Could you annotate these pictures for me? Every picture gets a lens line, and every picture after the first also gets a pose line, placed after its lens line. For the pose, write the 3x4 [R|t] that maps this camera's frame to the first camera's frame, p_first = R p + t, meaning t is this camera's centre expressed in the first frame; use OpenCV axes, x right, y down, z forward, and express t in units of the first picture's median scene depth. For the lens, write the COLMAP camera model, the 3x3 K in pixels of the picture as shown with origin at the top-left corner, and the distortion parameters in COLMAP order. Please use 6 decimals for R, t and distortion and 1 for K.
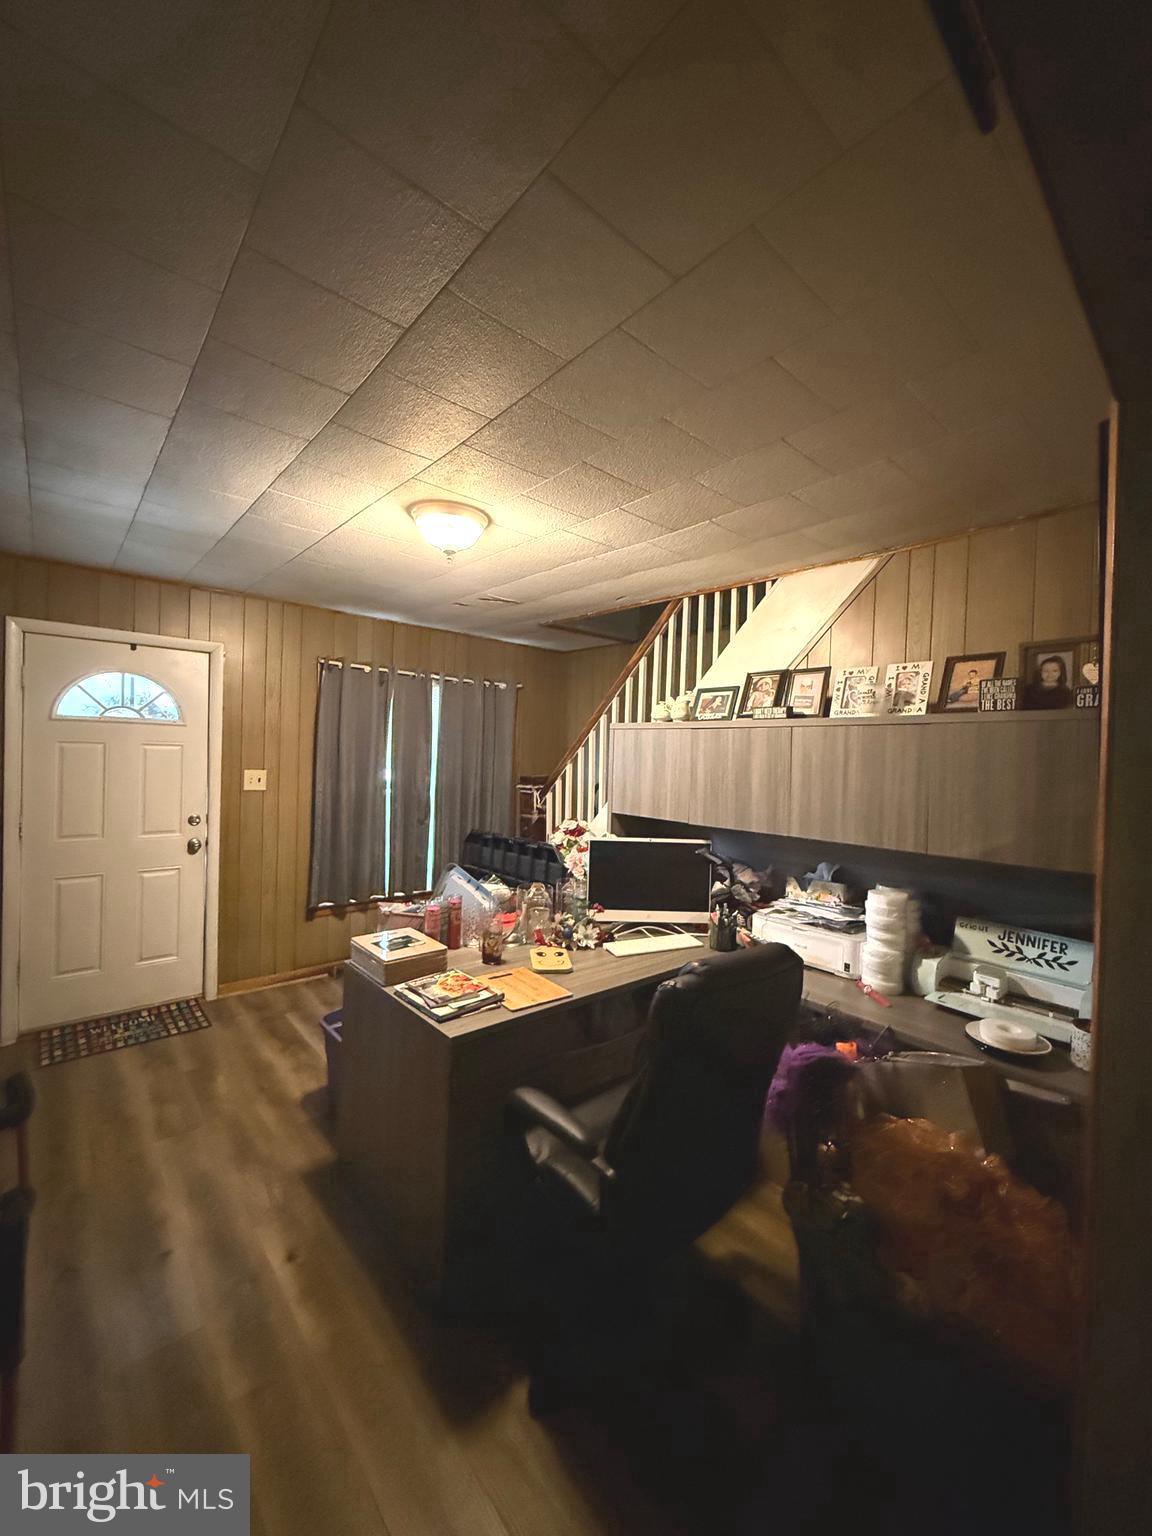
lens RADIAL K [[611.3, 0, 579.9], [0, 611.3, 764.5], [0, 0, 1]] dist [-0.000106, 0.000214]
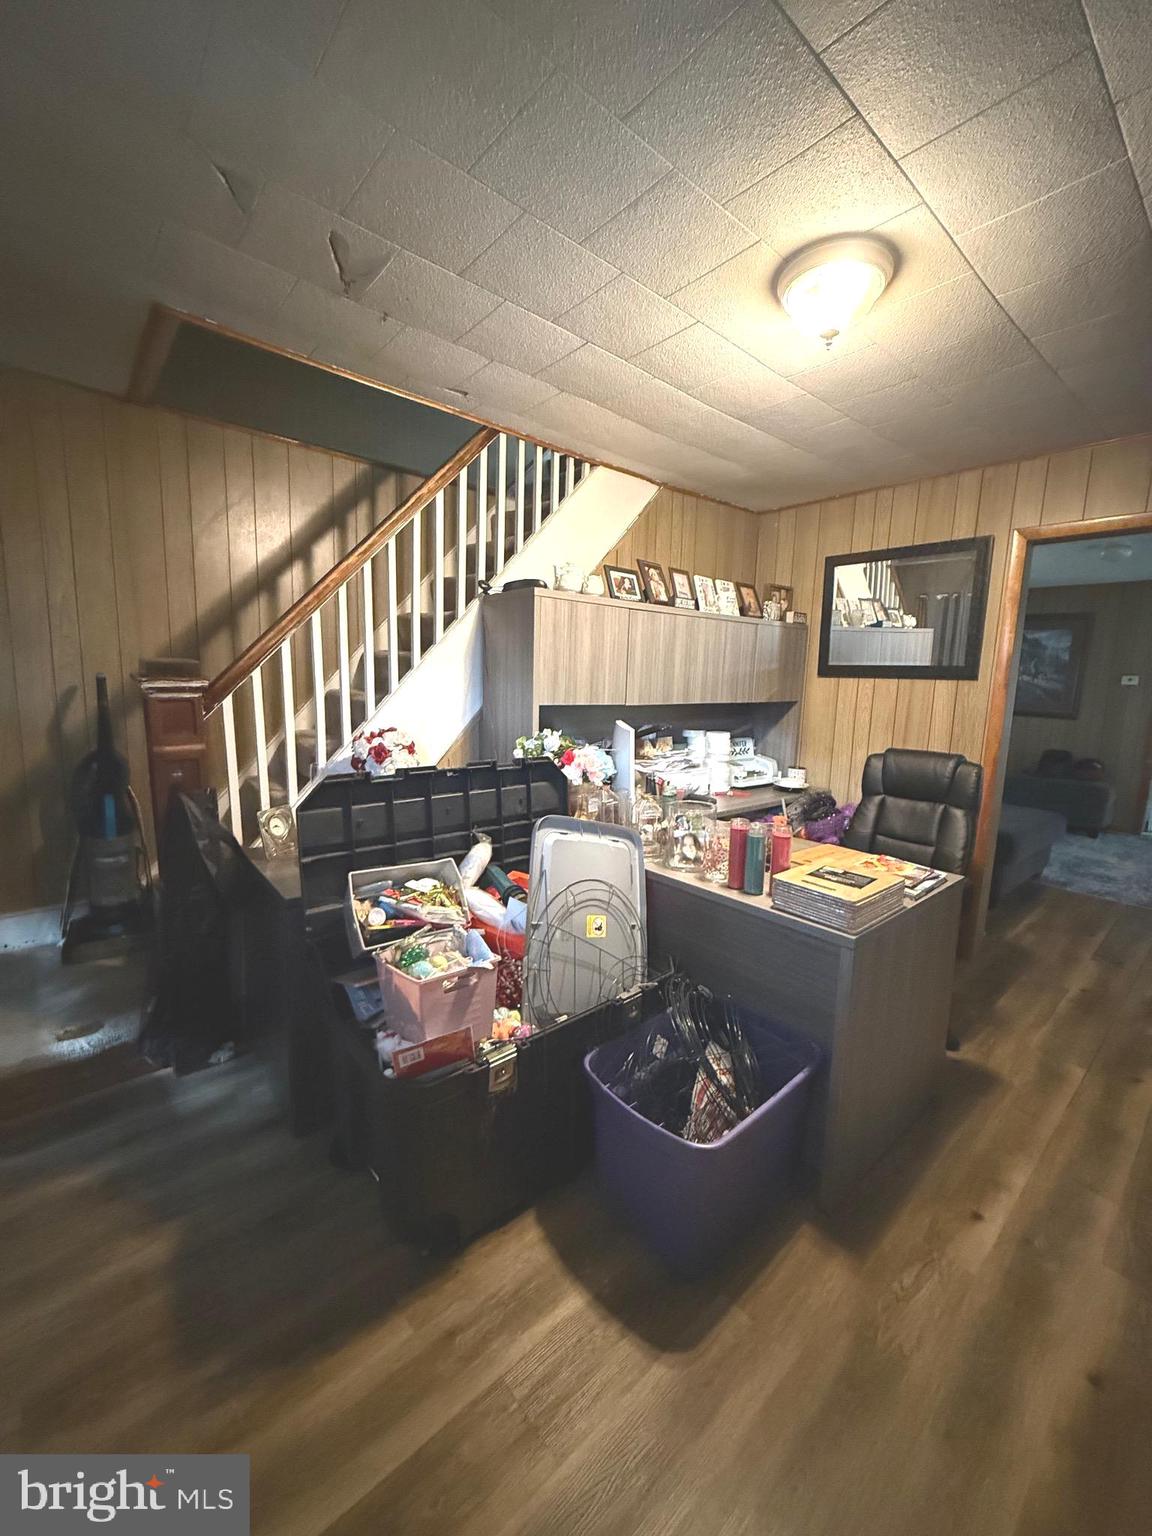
lens RADIAL K [[611.3, 0, 572.9], [0, 611.3, 762.5], [0, 0, 1]] dist [-0.000106, 0.000214]
pose [[0.018026, -0.175491, 0.984316, -0.797703], [-0.011694, 0.984372, 0.175715, 0.013174], [-0.999769, -0.014678, 0.015692, 1.019935]]
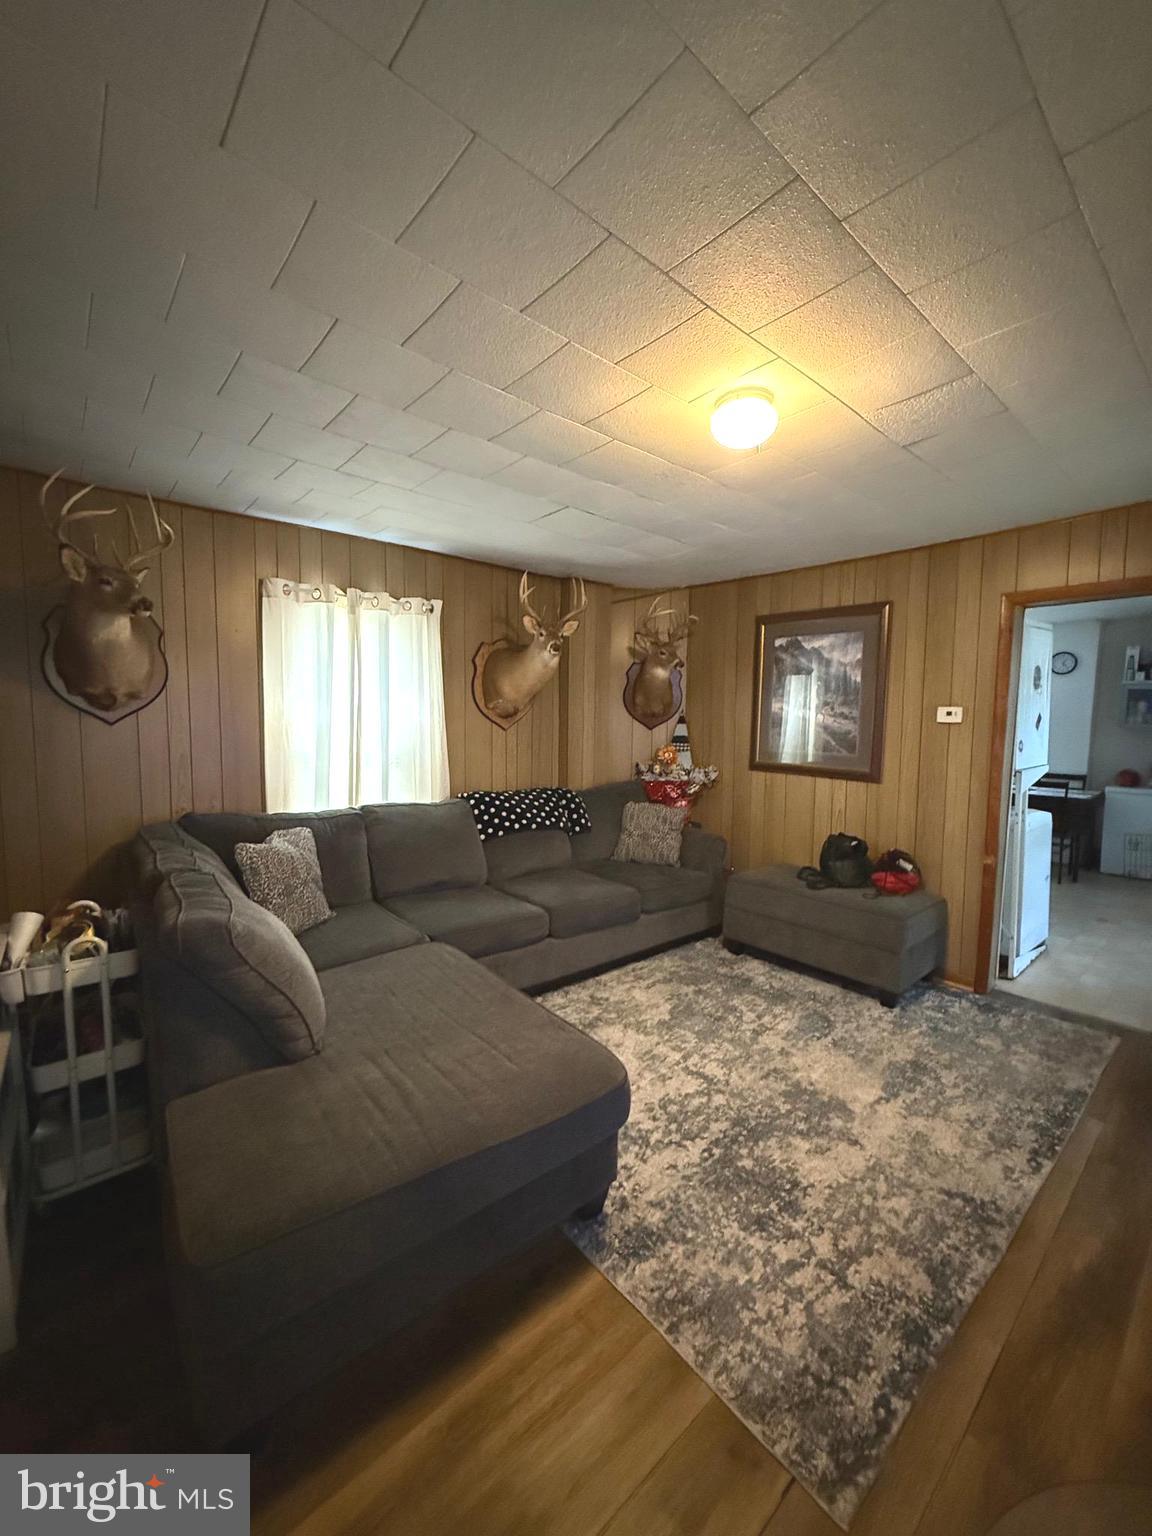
lens RADIAL K [[611.3, 0, 581.4], [0, 611.3, 758.6], [0, 0, 1]] dist [-0.000106, 0.000214]
pose [[0.016568, -0.106877, 0.994134, 0.105763], [0.008379, 0.994251, 0.106750, 0.032703], [-0.999828, 0.006562, 0.017368, -0.110096]]
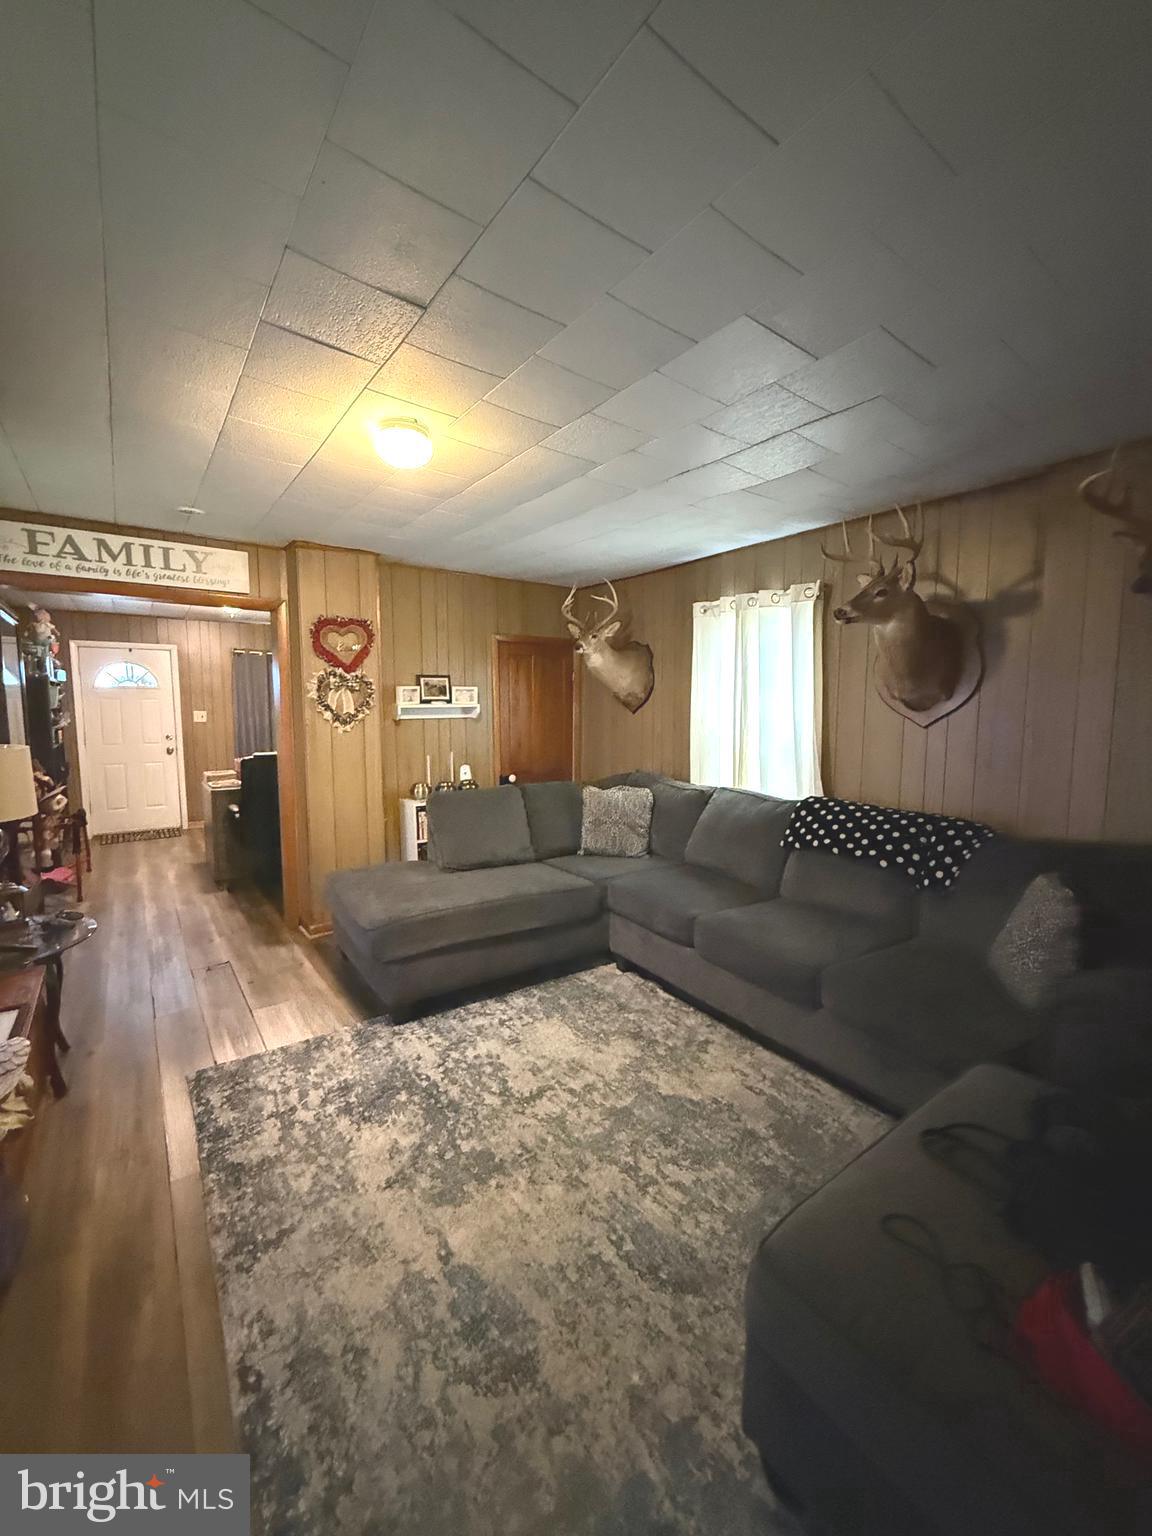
lens RADIAL K [[611.3, 0, 578.5], [0, 611.3, 765.6], [0, 0, 1]] dist [-0.000106, 0.000214]
pose [[0.994915, -0.021214, -0.098455, 1.090790], [0.028986, 0.996516, 0.078198, 0.083492], [0.096453, -0.080654, 0.992064, -1.037361]]
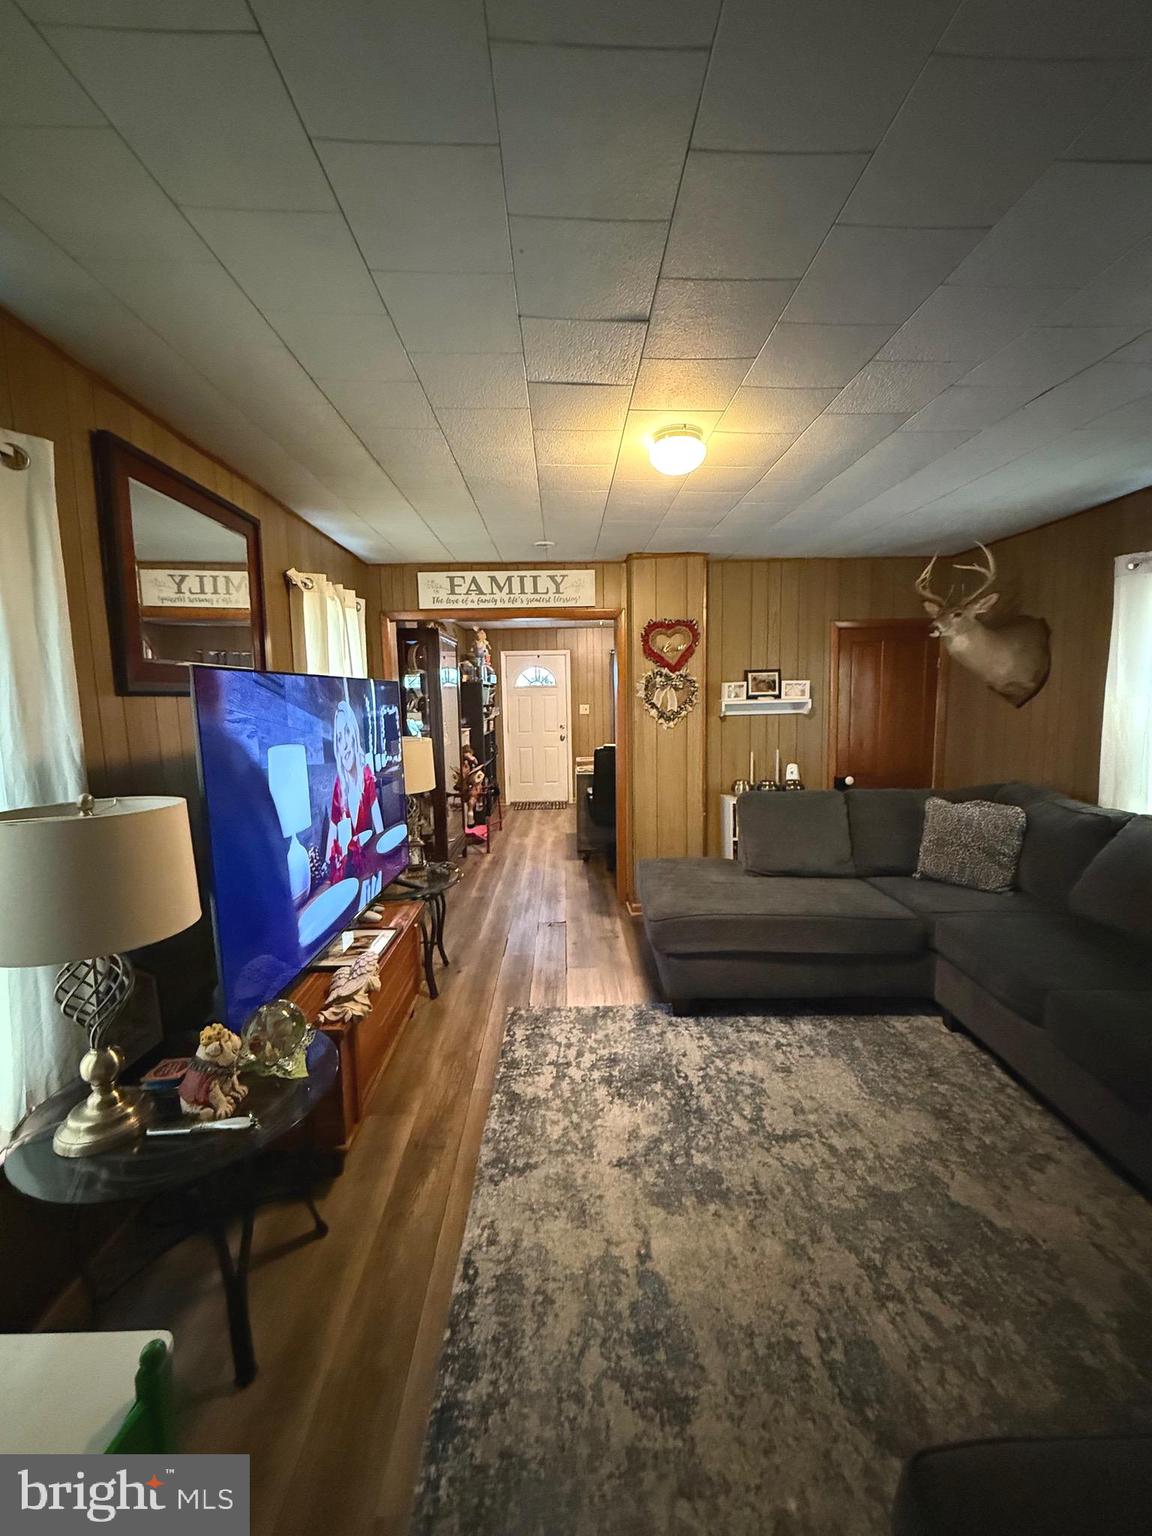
lens RADIAL K [[611.3, 0, 577.6], [0, 611.3, 764.8], [0, 0, 1]] dist [-0.000106, 0.000214]
pose [[0.757348, 0.029164, -0.652360, 1.223422], [0.029984, 0.996395, 0.079353, 0.065150], [0.652323, -0.079659, 0.753744, -0.962294]]
